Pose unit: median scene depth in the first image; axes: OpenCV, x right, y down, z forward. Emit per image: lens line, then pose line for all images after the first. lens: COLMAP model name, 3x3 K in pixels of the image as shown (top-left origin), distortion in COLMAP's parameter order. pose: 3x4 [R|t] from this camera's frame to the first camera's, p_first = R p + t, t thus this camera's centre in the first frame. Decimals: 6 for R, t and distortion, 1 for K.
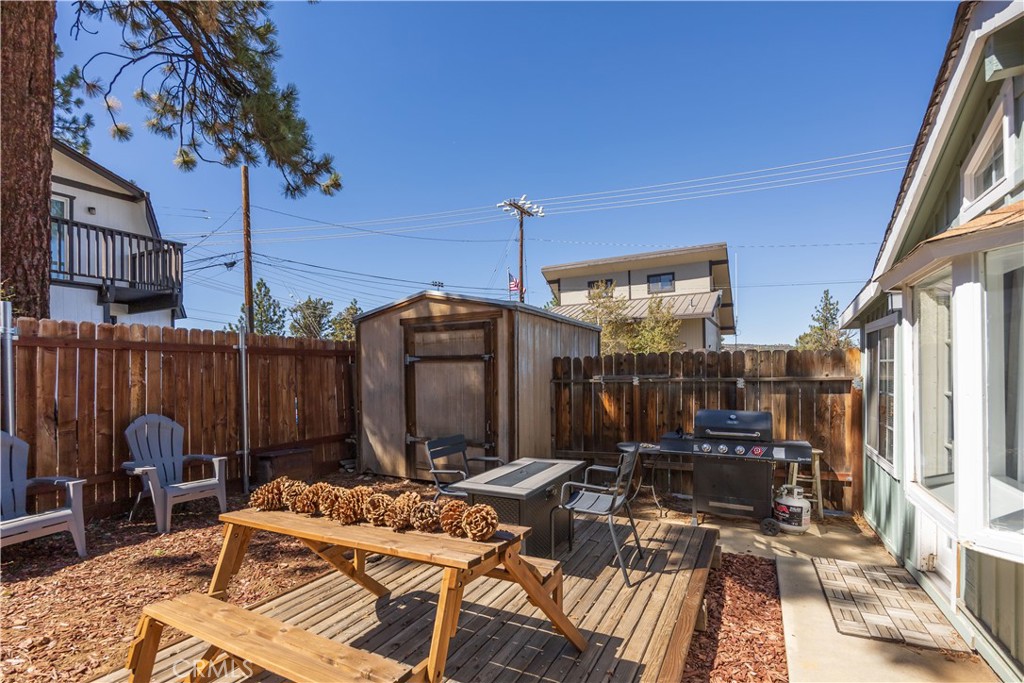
lens RADIAL K [[479.3, 0, 512.7], [0, 479.3, 370.1], [0, 0, 1]] dist [-0.001360, -0.000234]
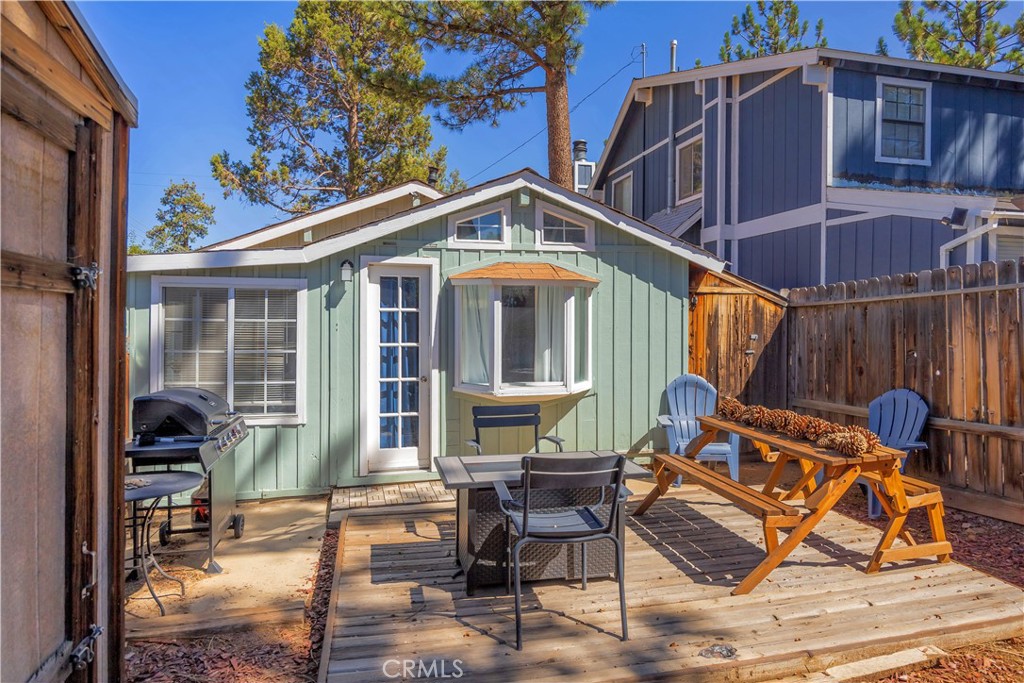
lens RADIAL K [[607.7, 0, 512.9], [0, 607.7, 322.7], [0, 0, 1]] dist [-0.002935, -0.000640]
pose [[-0.658409, 0.009149, 0.752605, -0.413782], [0.001933, 0.999943, -0.010465, 0.000324], [-0.752658, -0.005435, -0.658389, 1.031991]]
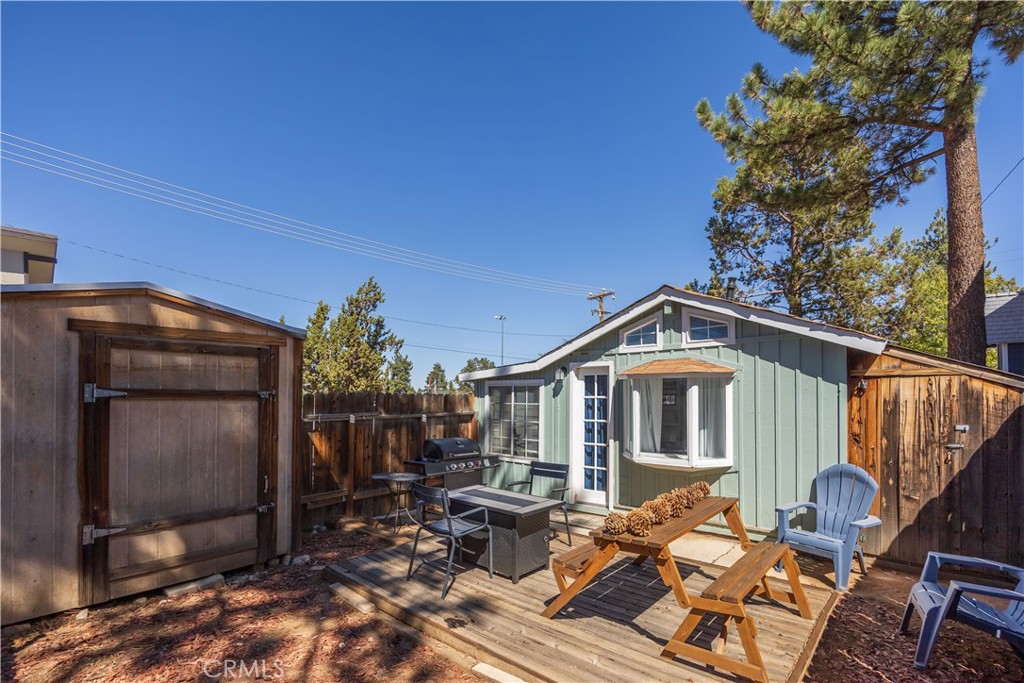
lens RADIAL K [[471.3, 0, 536.0], [0, 471.3, 396.7], [0, 0, 1]] dist [-0.002006, -0.000364]
pose [[0.218077, 0.014316, 0.975826, -0.694574], [-0.008850, 0.999880, -0.012691, -0.017246], [-0.975891, -0.005869, 0.218178, 0.399011]]
